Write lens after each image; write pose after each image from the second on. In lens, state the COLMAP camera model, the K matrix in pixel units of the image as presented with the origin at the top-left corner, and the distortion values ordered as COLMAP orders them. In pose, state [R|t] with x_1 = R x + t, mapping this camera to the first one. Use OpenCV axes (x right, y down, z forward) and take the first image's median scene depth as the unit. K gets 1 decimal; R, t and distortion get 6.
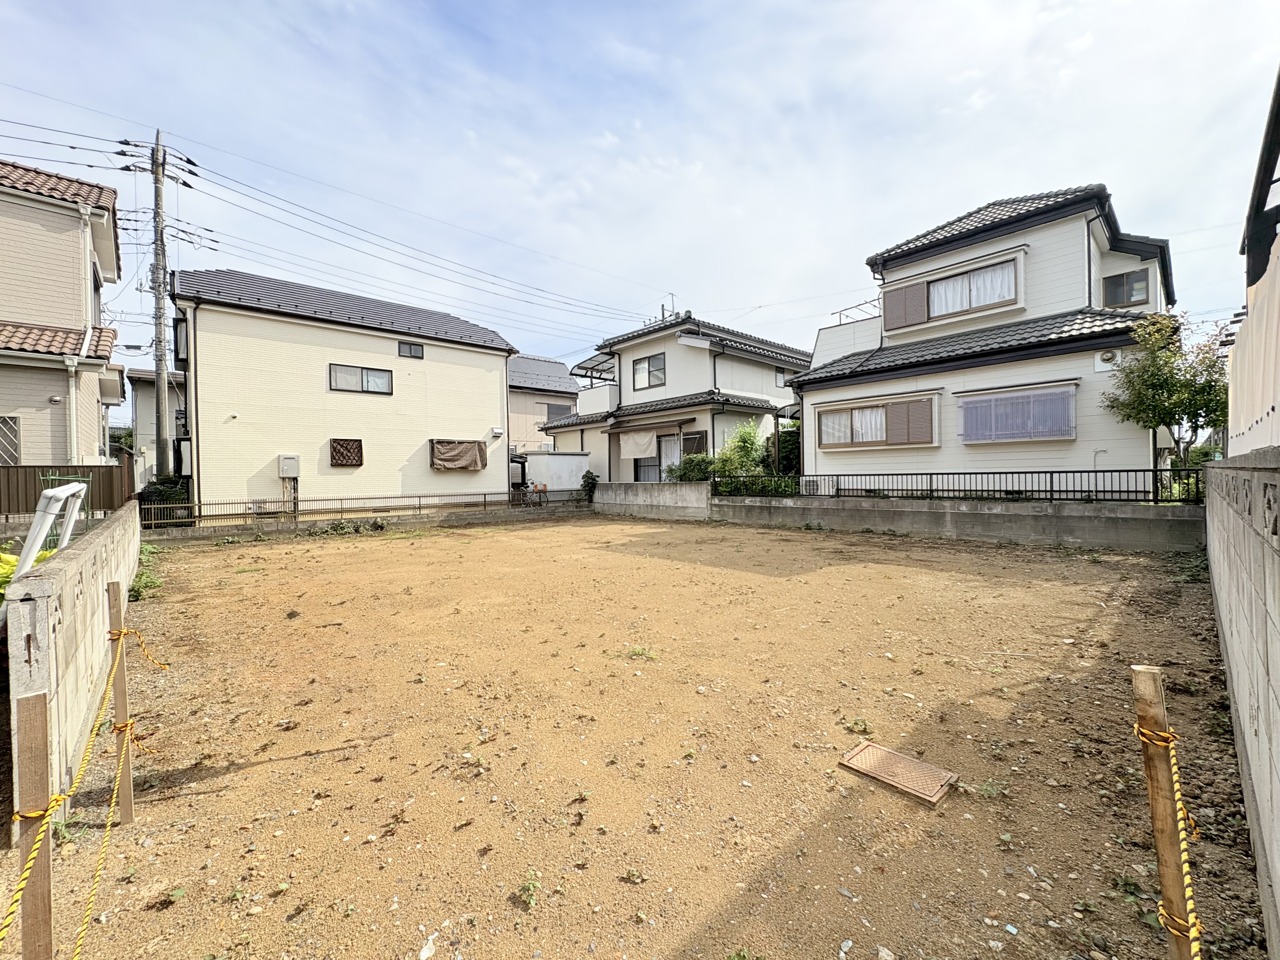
lens RADIAL K [[510.6, 0, 638.5], [0, 510.6, 479.7], [0, 0, 1]] dist [-0.000190, -0.000166]
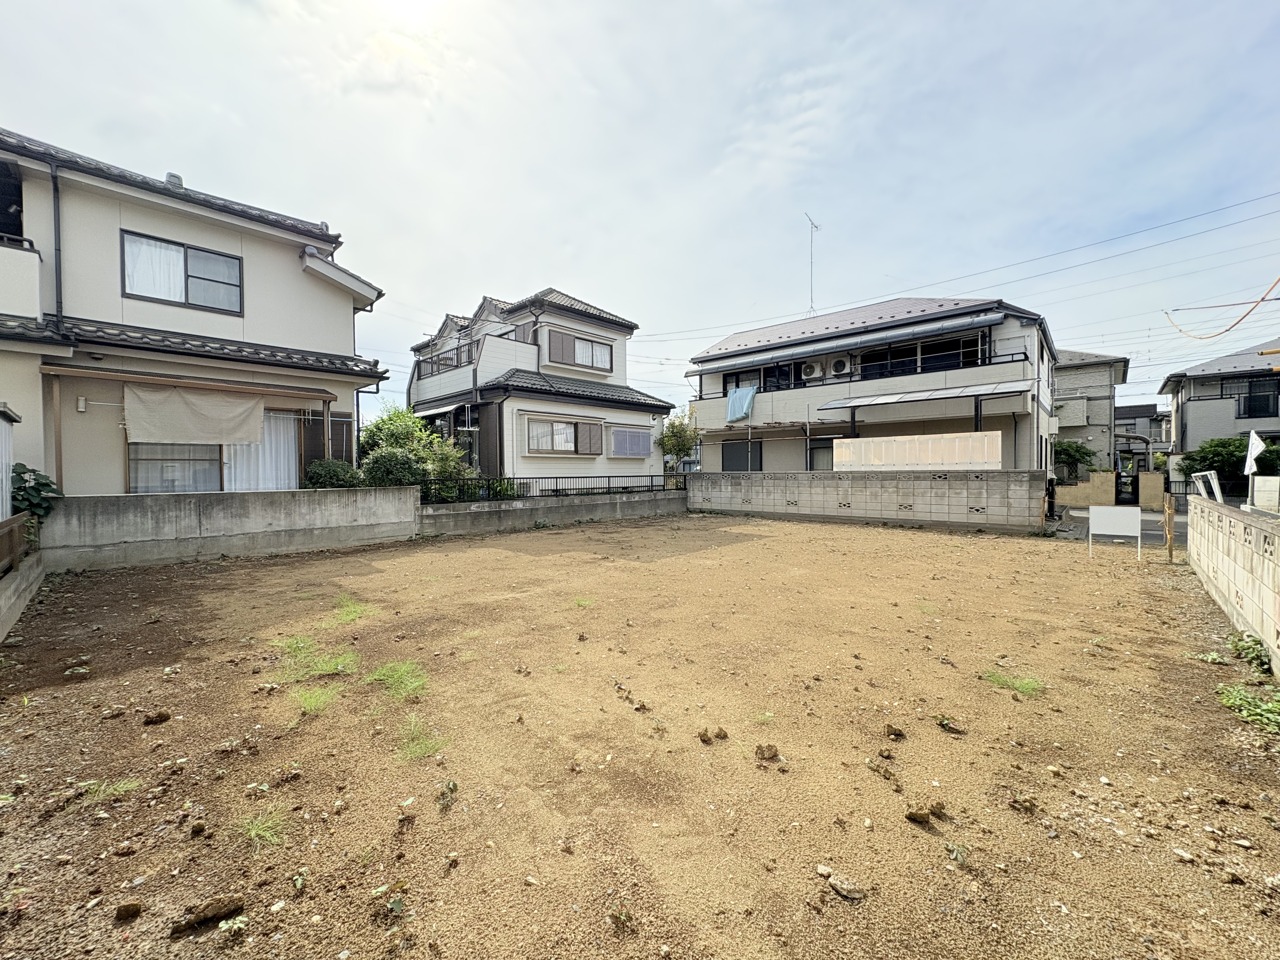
lens RADIAL K [[510.6, 0, 639.0], [0, 510.6, 480.6], [0, 0, 1]] dist [-0.000190, -0.000166]
pose [[-0.063854, 0.000994, 0.997959, -0.688847], [0.016758, 0.999860, 0.000076, 0.000948], [-0.997819, 0.016728, -0.063862, 0.785852]]
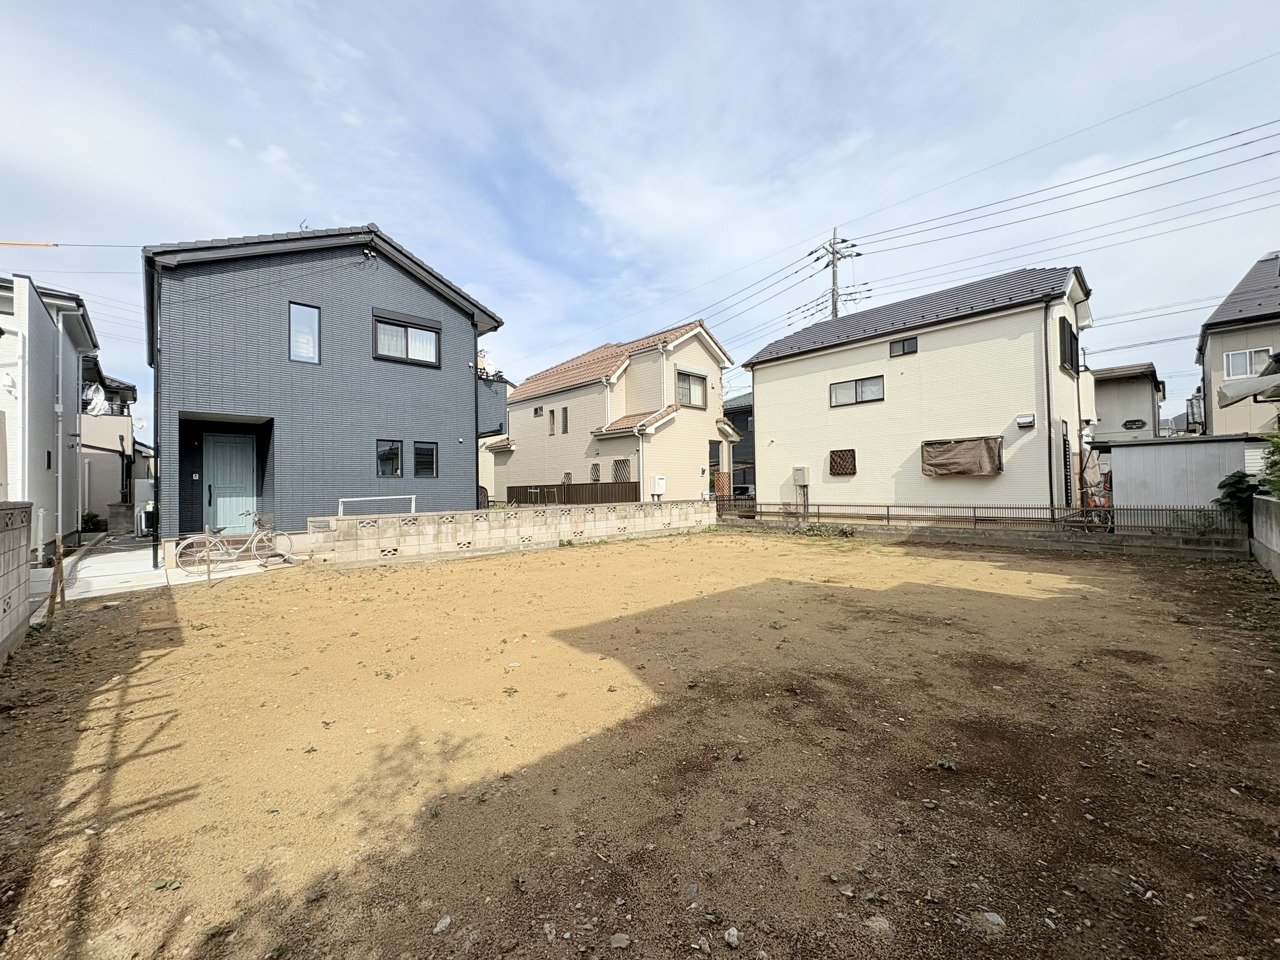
lens RADIAL K [[510.6, 0, 639.9], [0, 510.6, 480.0], [0, 0, 1]] dist [-0.000190, -0.000166]
pose [[0.017847, -0.000766, -0.999840, 0.526744], [0.008339, 0.999965, -0.000618, -0.019214], [0.999806, -0.008326, 0.017853, 0.568558]]
